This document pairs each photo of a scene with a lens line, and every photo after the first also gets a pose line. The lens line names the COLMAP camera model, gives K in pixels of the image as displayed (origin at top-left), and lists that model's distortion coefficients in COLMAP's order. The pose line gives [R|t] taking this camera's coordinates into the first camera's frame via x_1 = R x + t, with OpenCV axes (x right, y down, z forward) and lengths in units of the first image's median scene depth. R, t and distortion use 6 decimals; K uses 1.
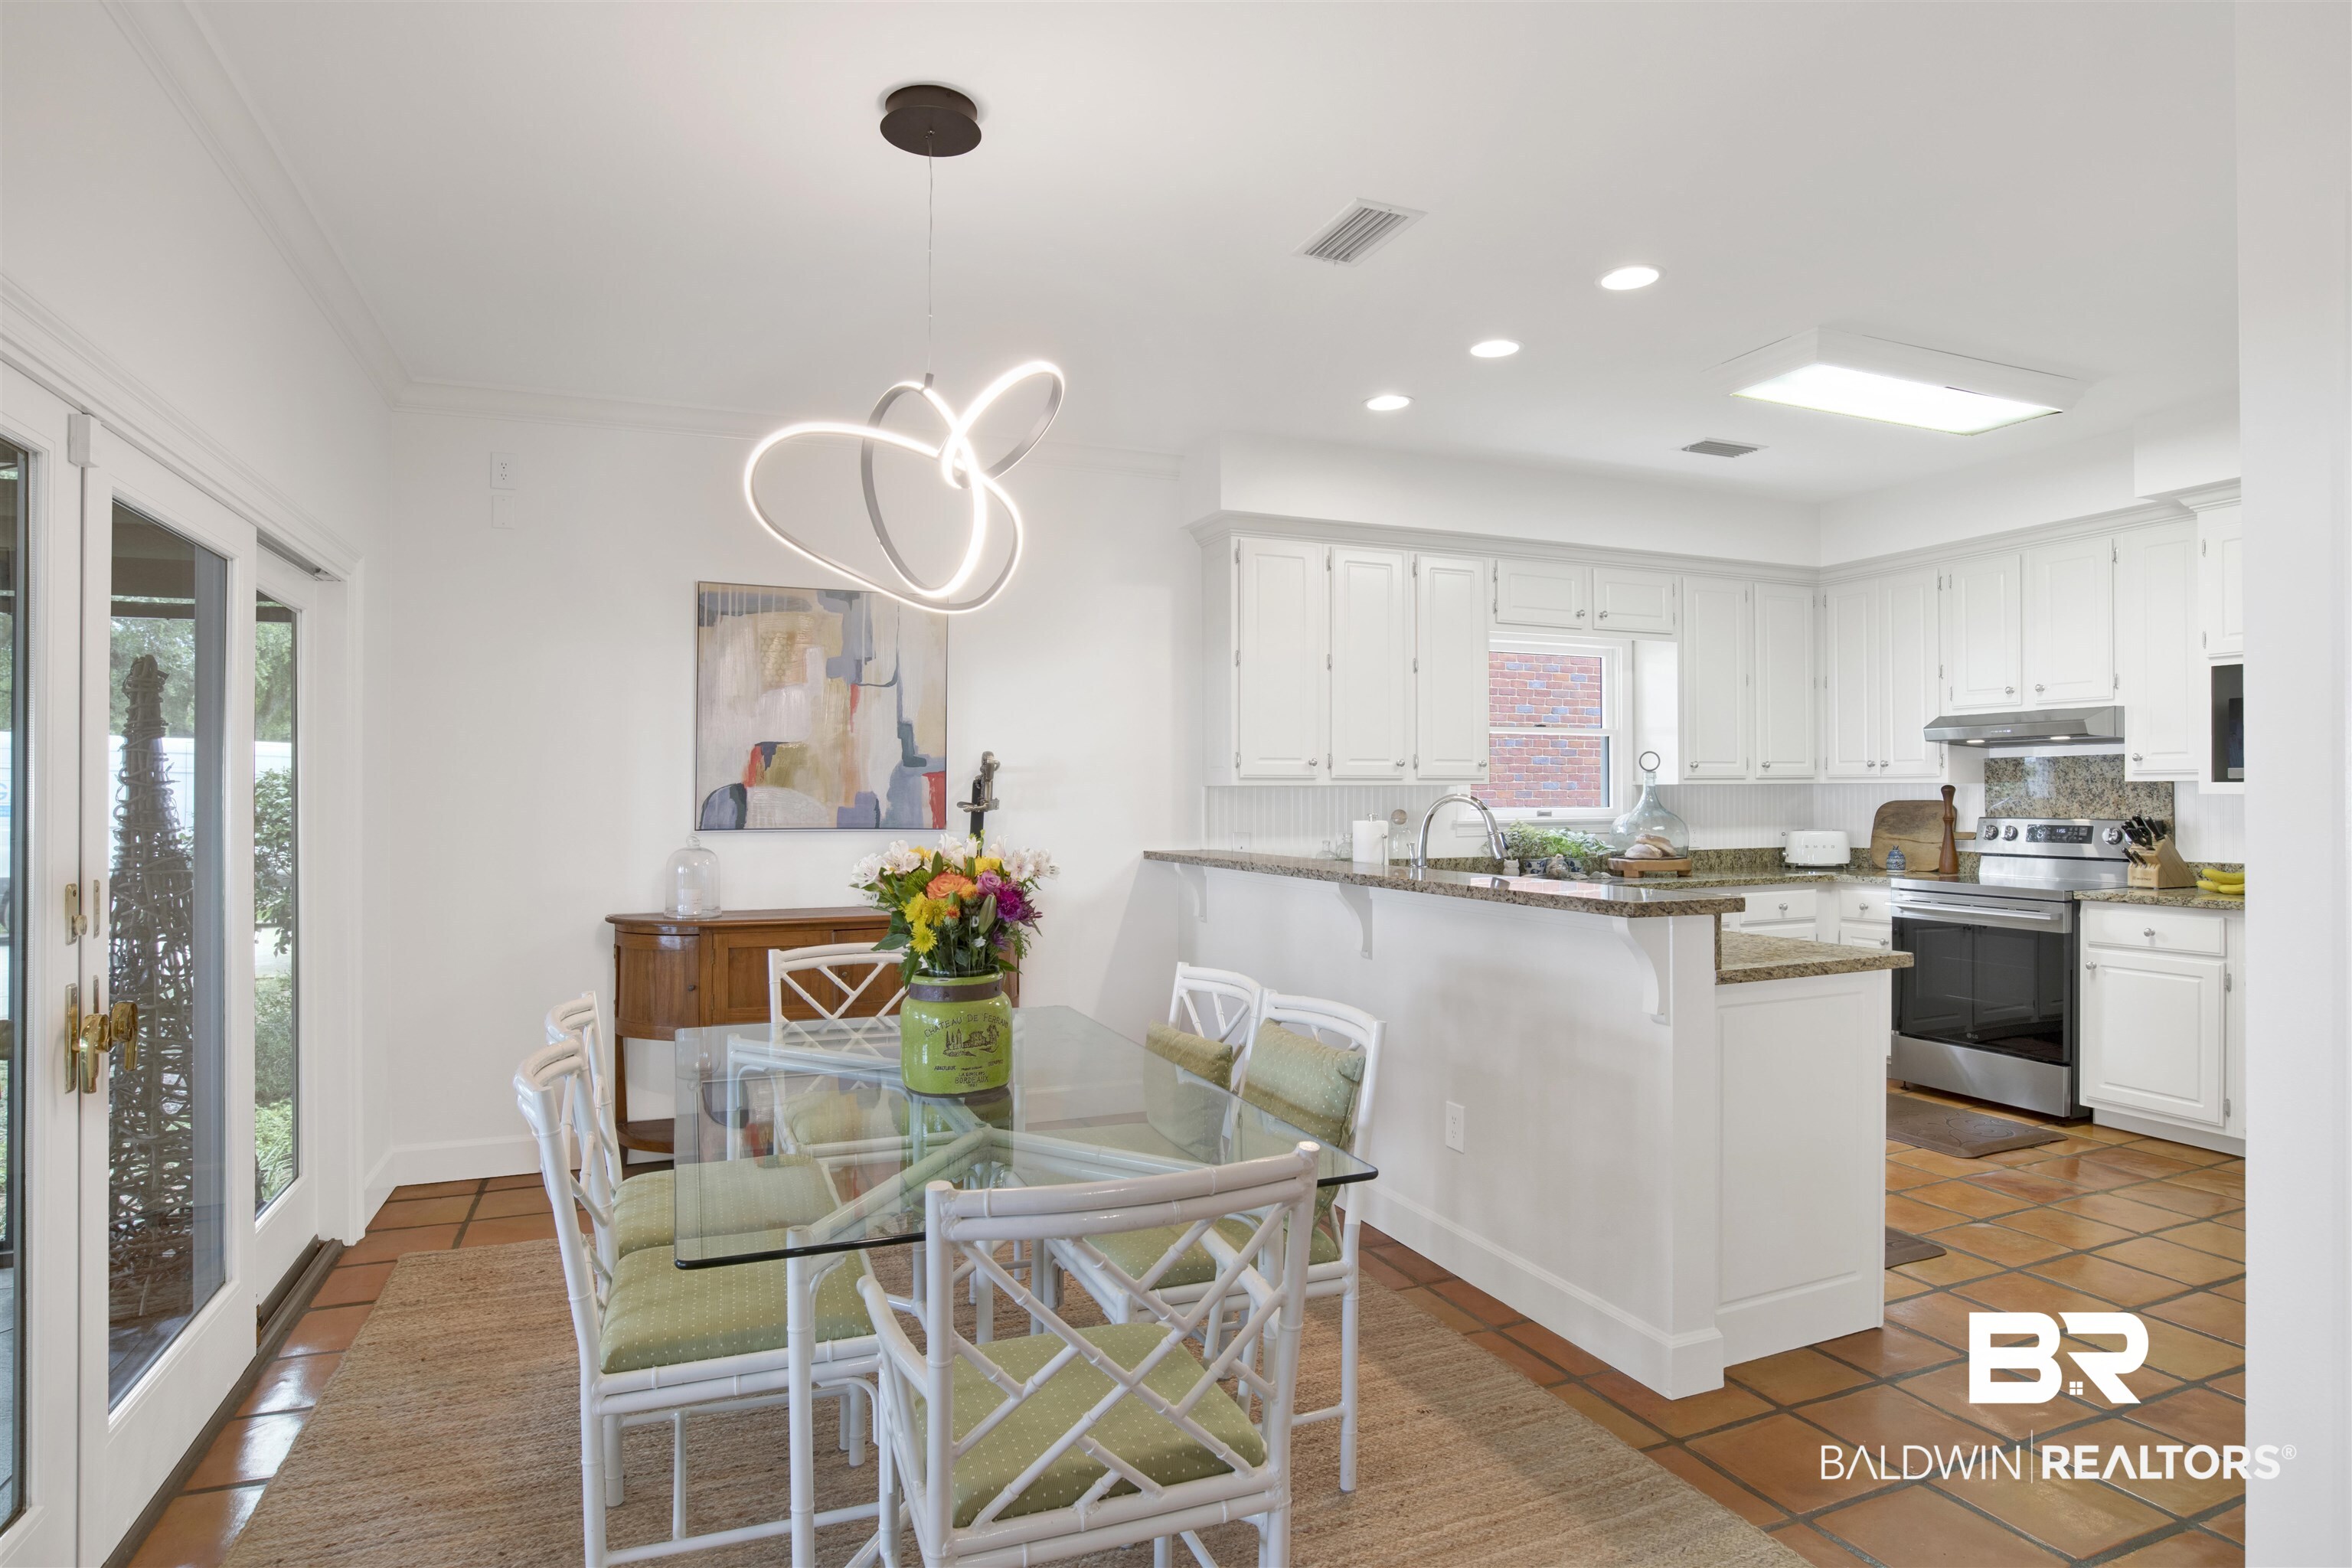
lens RADIAL K [[1223.8, 0, 1176.6], [0, 1223.8, 794.9], [0, 0, 1]] dist [-0.050907, 0.018485]
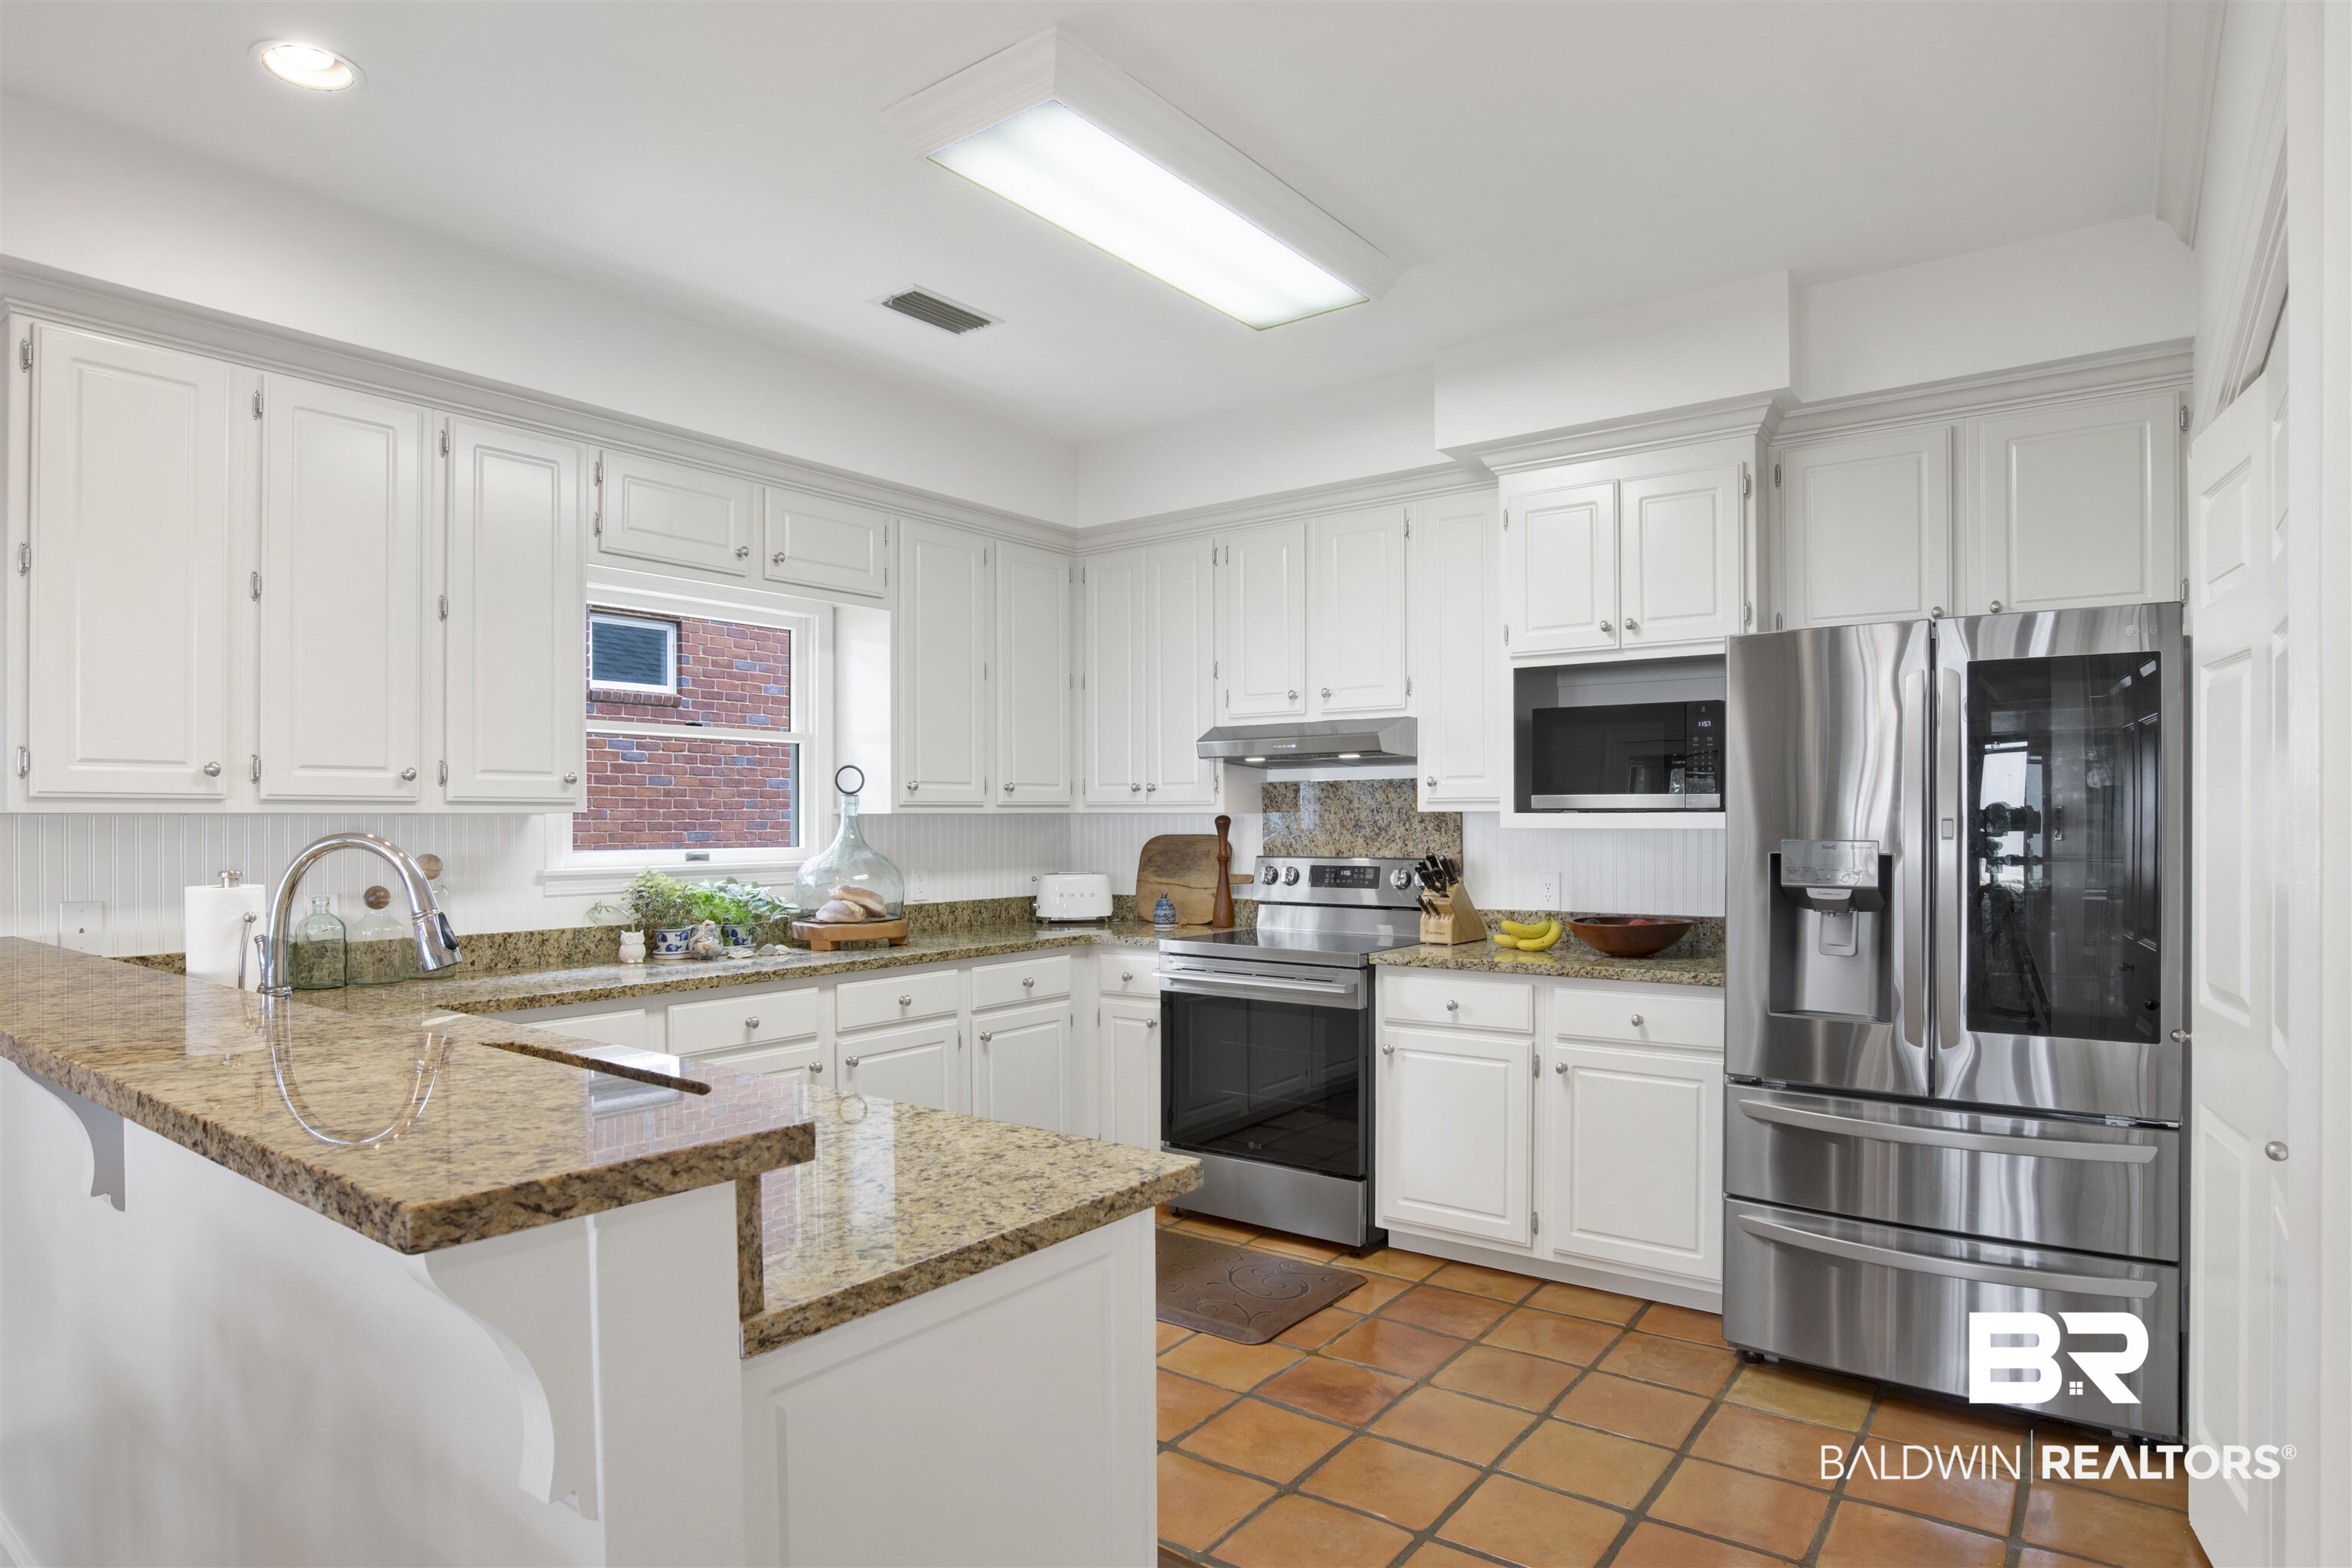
lens RADIAL K [[1312.1, 0, 1105.0], [0, 1312.1, 811.7], [0, 0, 1]] dist [-0.043886, 0.001552]
pose [[0.879177, 0.004633, 0.476473, 0.172574], [-0.000332, 0.999958, -0.009110, -0.002908], [-0.476495, 0.007851, 0.879142, 0.295335]]
